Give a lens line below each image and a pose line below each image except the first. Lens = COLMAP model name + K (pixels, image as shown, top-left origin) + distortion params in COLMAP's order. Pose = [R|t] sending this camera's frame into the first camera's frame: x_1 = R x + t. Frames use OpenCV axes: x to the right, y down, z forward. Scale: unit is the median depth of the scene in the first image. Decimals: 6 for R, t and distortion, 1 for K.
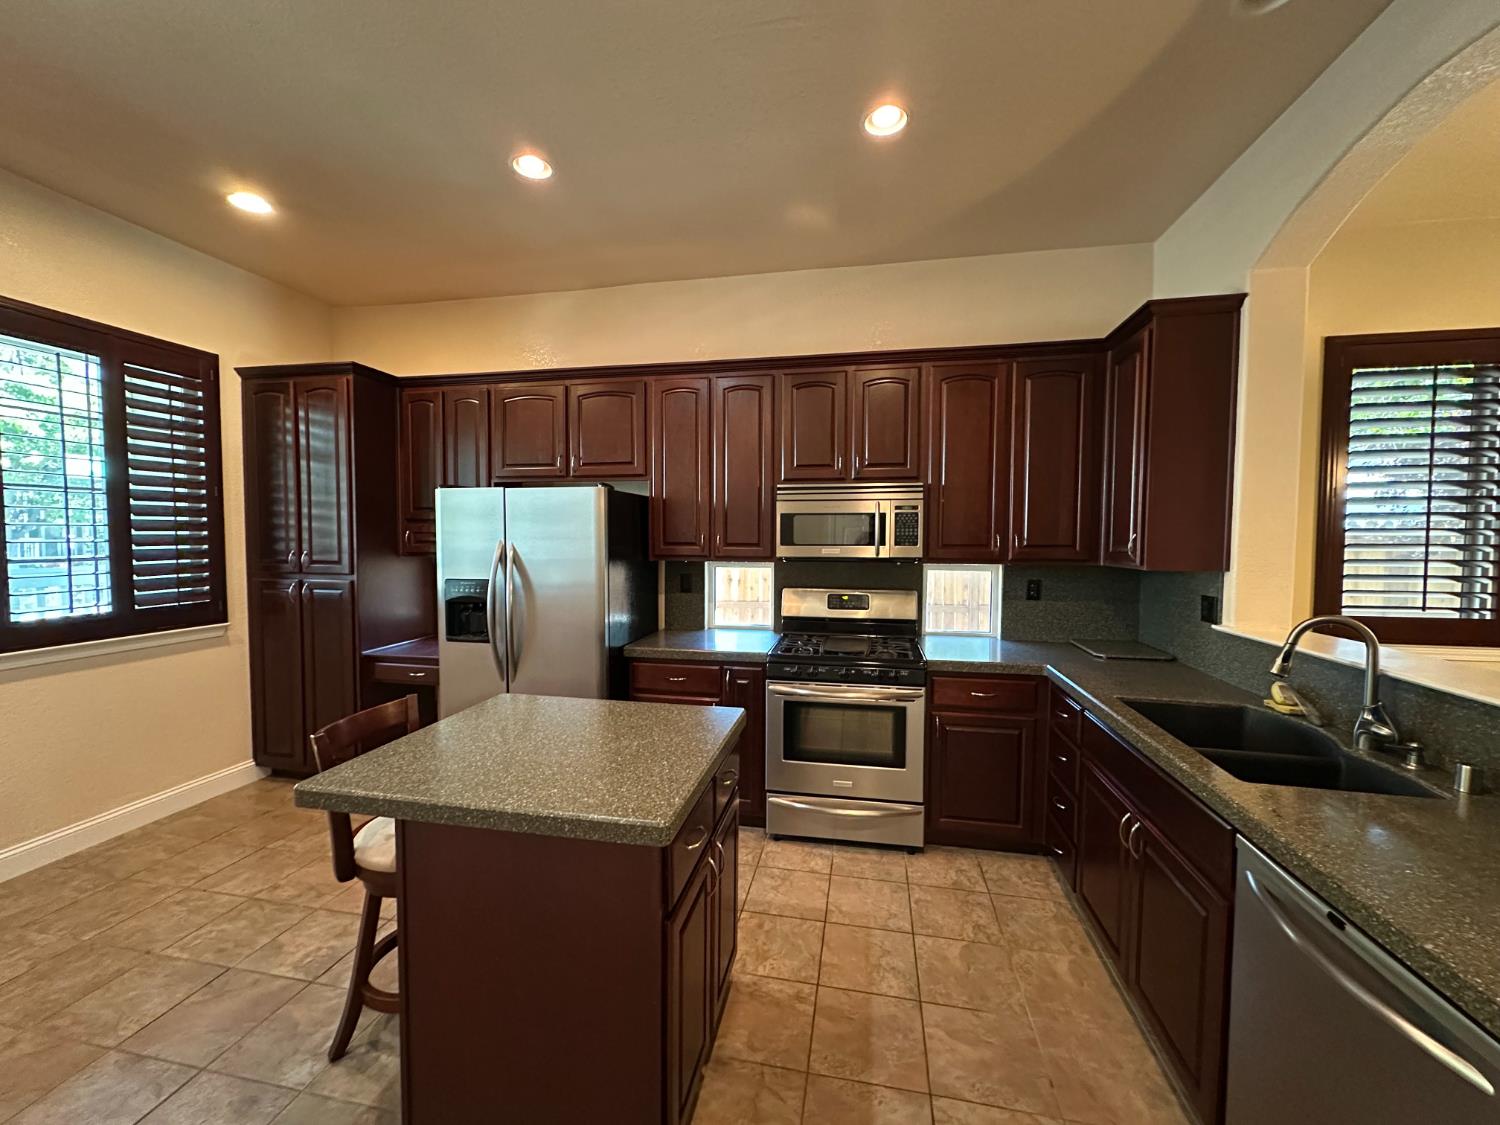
lens RADIAL K [[597.4, 0, 751.2], [0, 597.4, 564.7], [0, 0, 1]] dist [-0.002624, -0.000102]
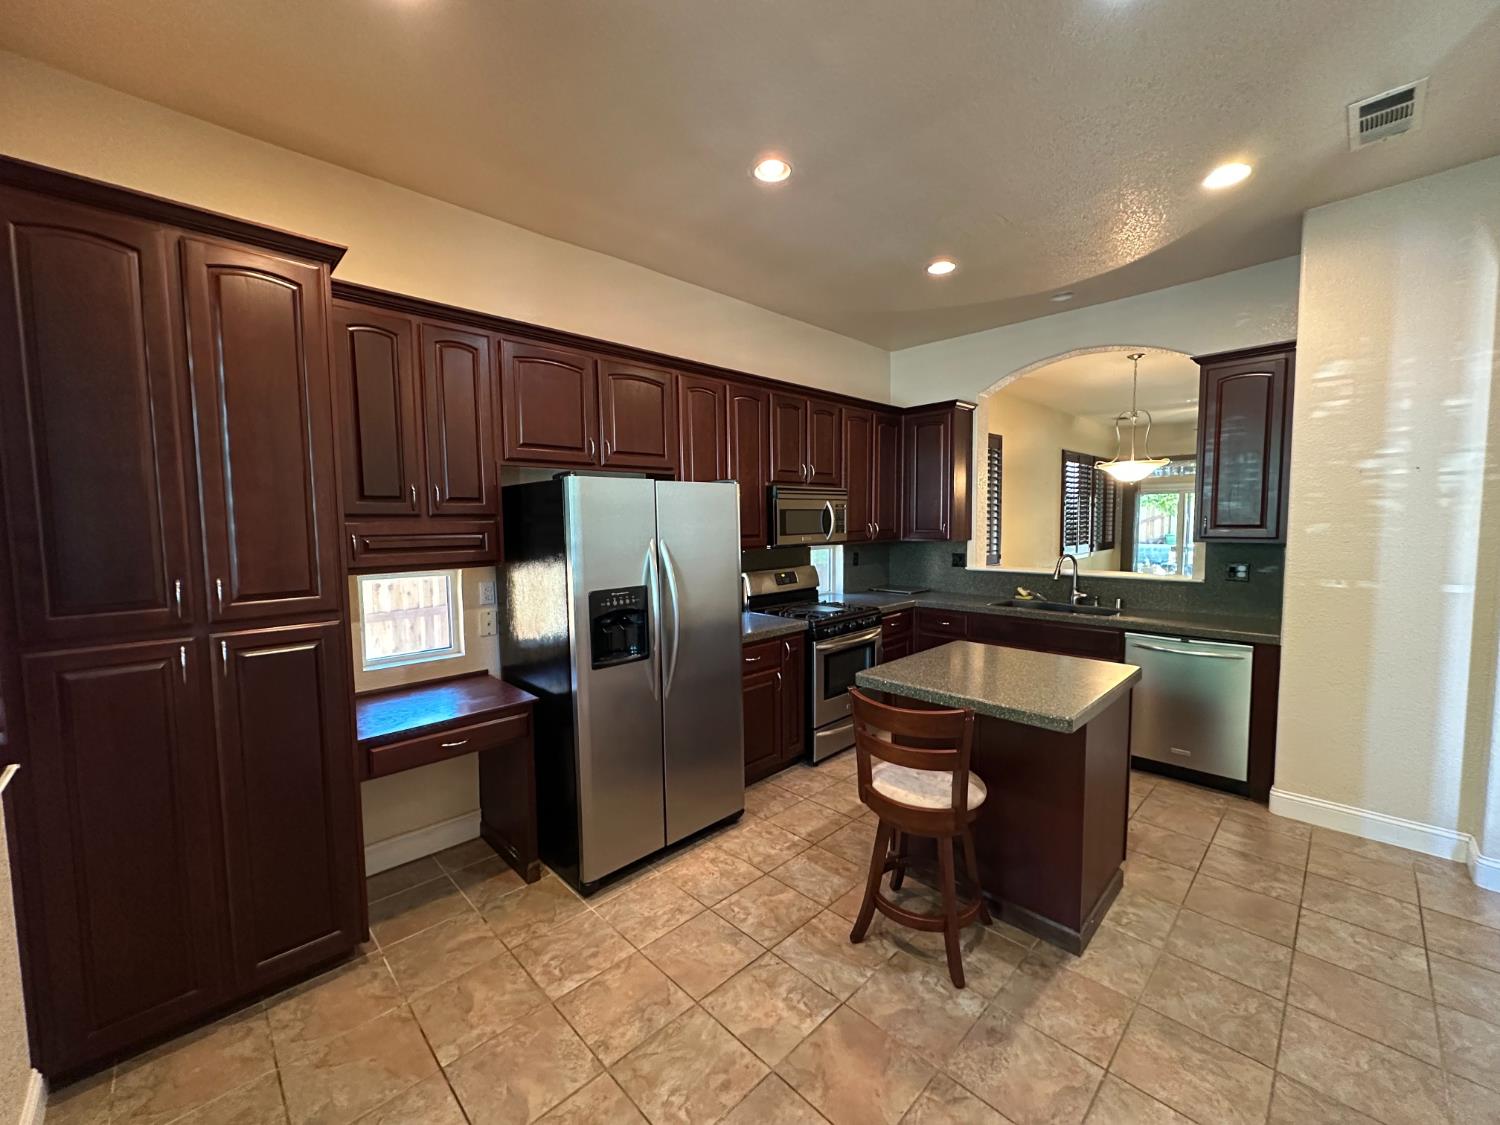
lens RADIAL K [[597.4, 0, 751.2], [0, 597.4, 564.7], [0, 0, 1]] dist [-0.002624, -0.000102]
pose [[0.559264, -0.073720, 0.825705, -1.068519], [0.049778, 0.997227, 0.055319, -0.046483], [-0.827494, 0.010164, 0.561383, 0.391195]]
